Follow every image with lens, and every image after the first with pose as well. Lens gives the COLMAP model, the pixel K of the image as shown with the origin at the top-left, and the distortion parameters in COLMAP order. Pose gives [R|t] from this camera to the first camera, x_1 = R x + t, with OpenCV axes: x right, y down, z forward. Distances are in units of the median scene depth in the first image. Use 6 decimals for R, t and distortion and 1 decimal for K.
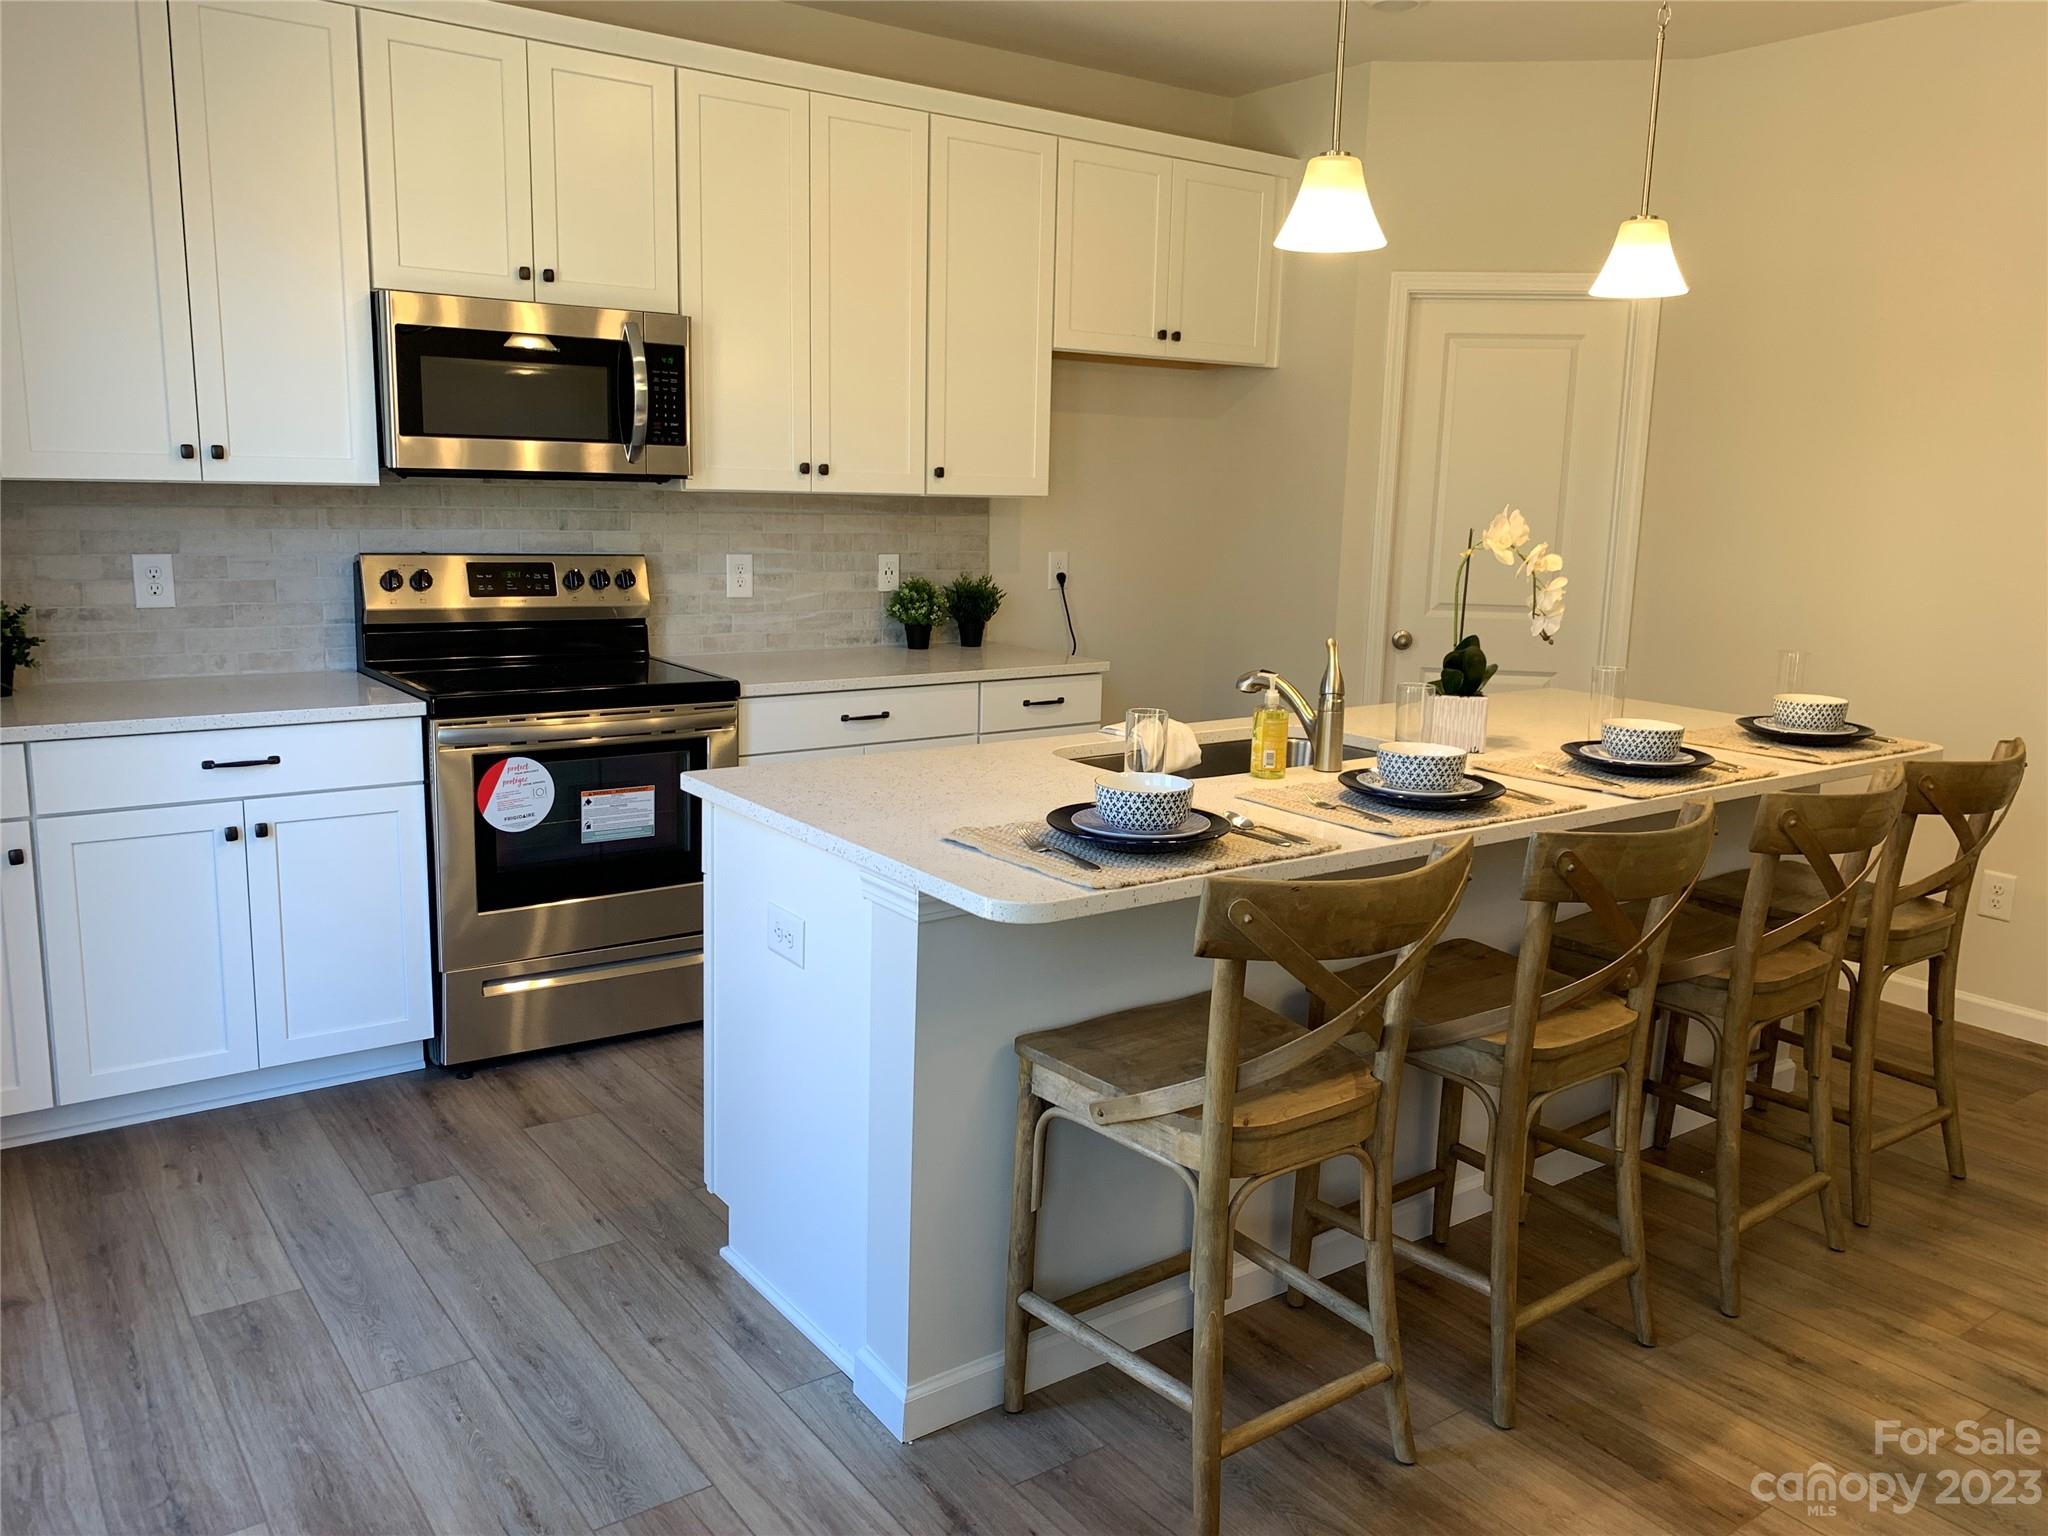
lens RADIAL K [[1568.2, 0, 1027.9], [0, 1568.2, 774.2], [0, 0, 1]] dist [0.003060, -0.002191]
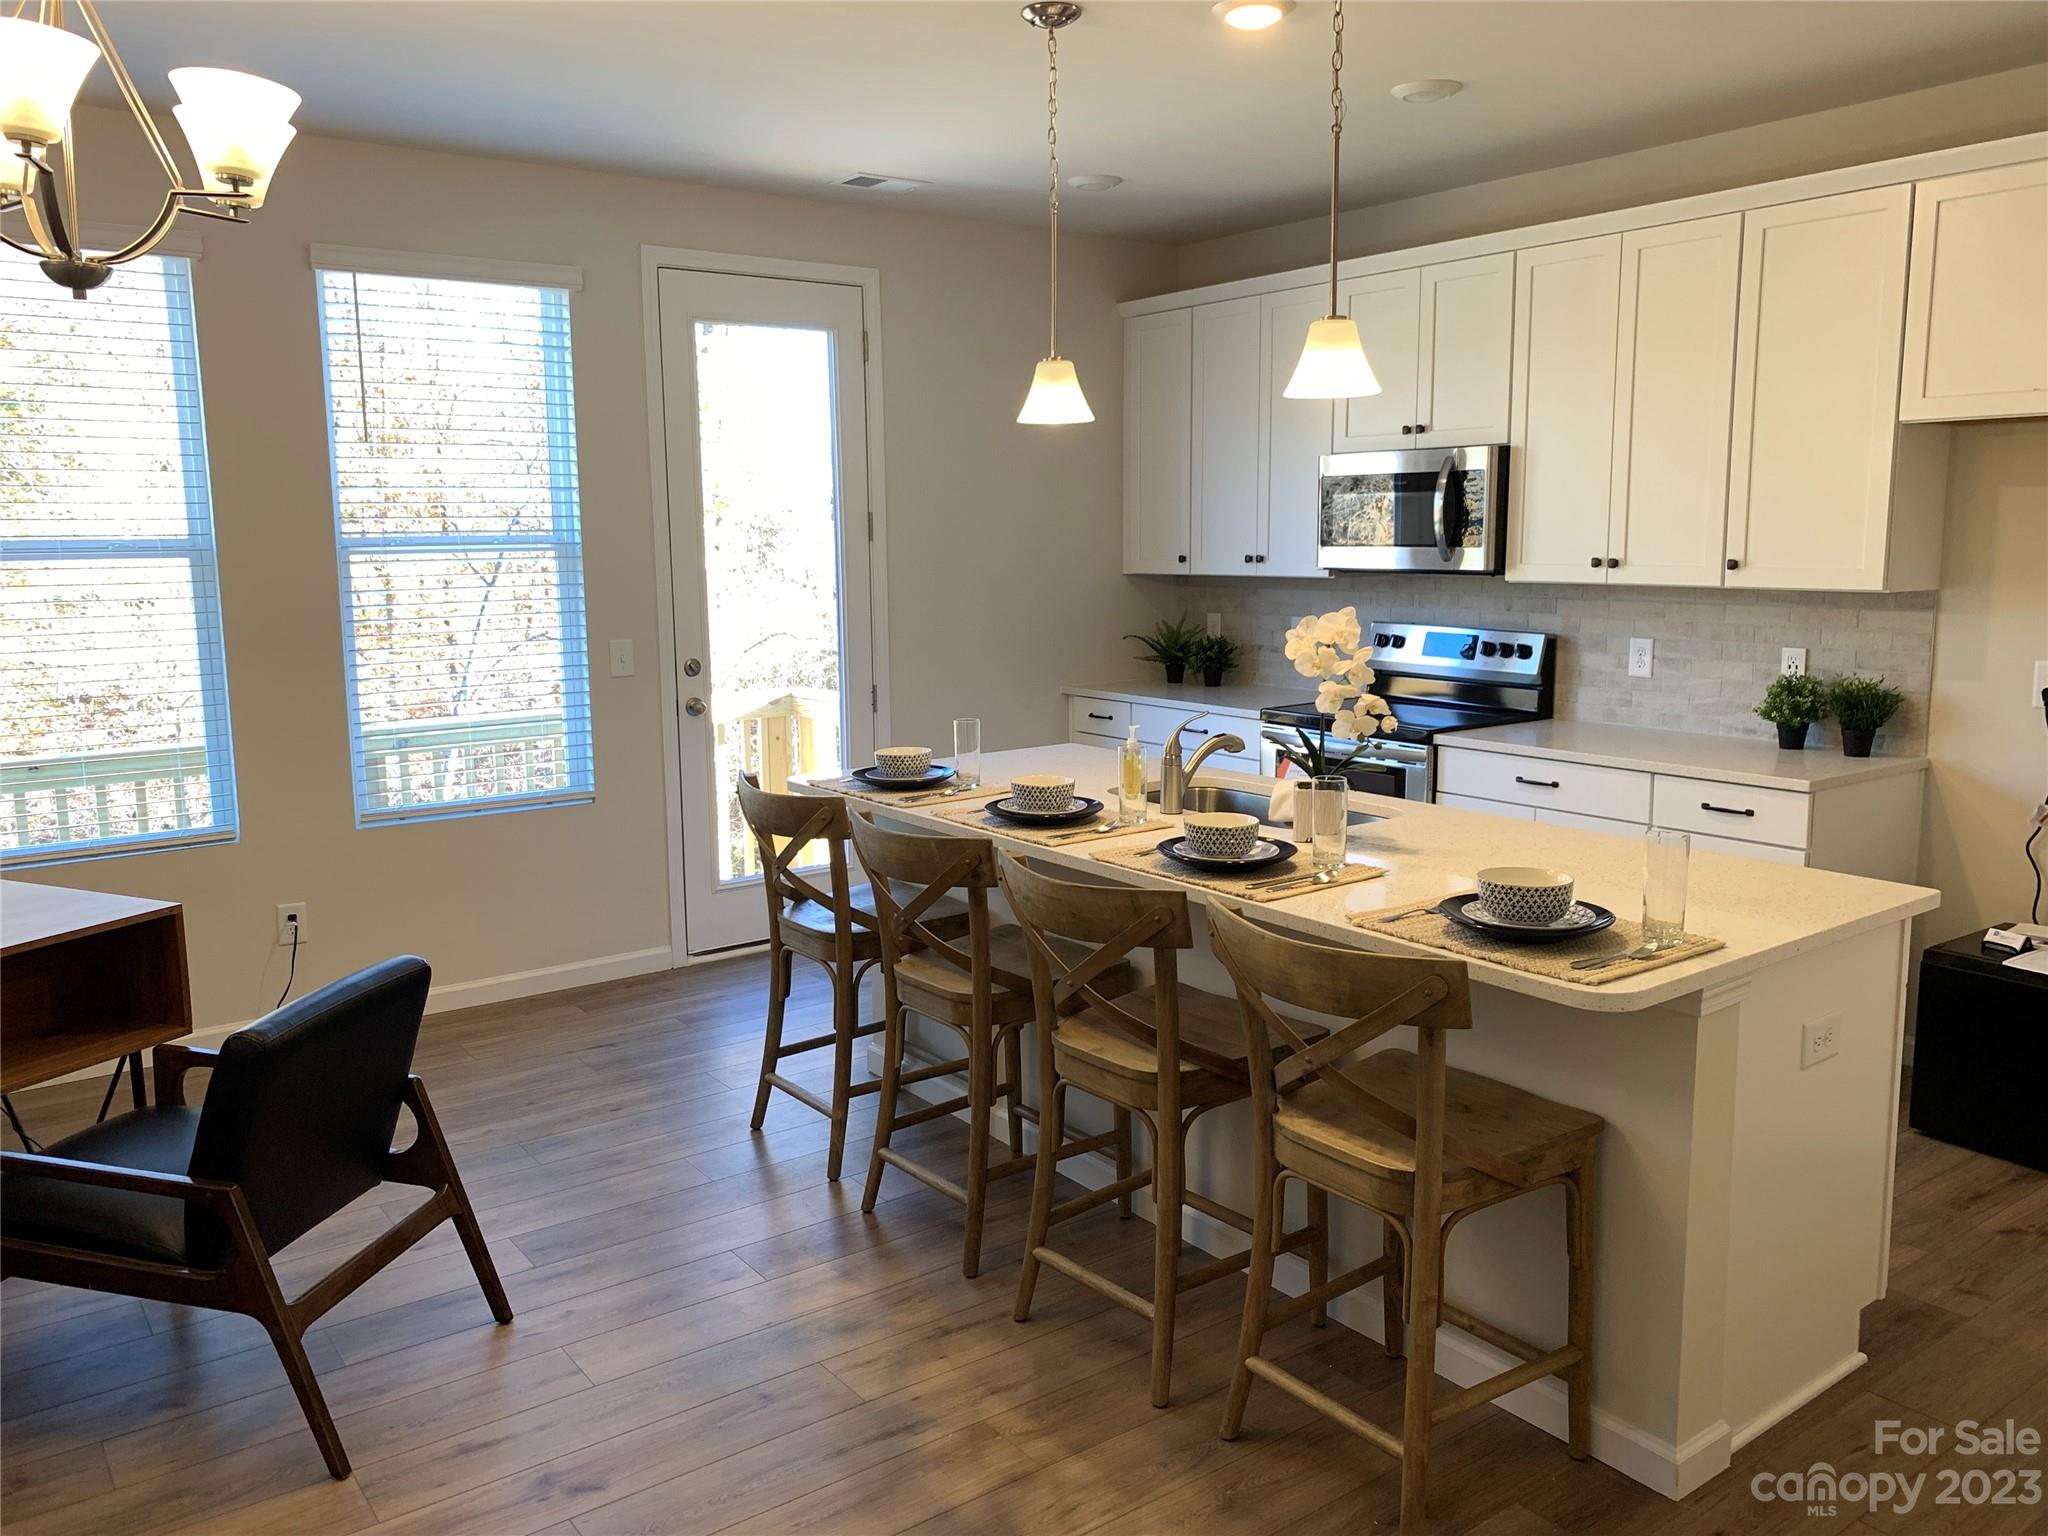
lens RADIAL K [[1568.2, 0, 1028.6], [0, 1568.2, 762.9], [0, 0, 1]] dist [0.003060, -0.002191]
pose [[0.010229, 0.120727, -0.992633, 0.932124], [-0.177623, 0.977118, 0.117009, -0.107687], [0.984045, 0.175118, 0.031439, 0.557114]]
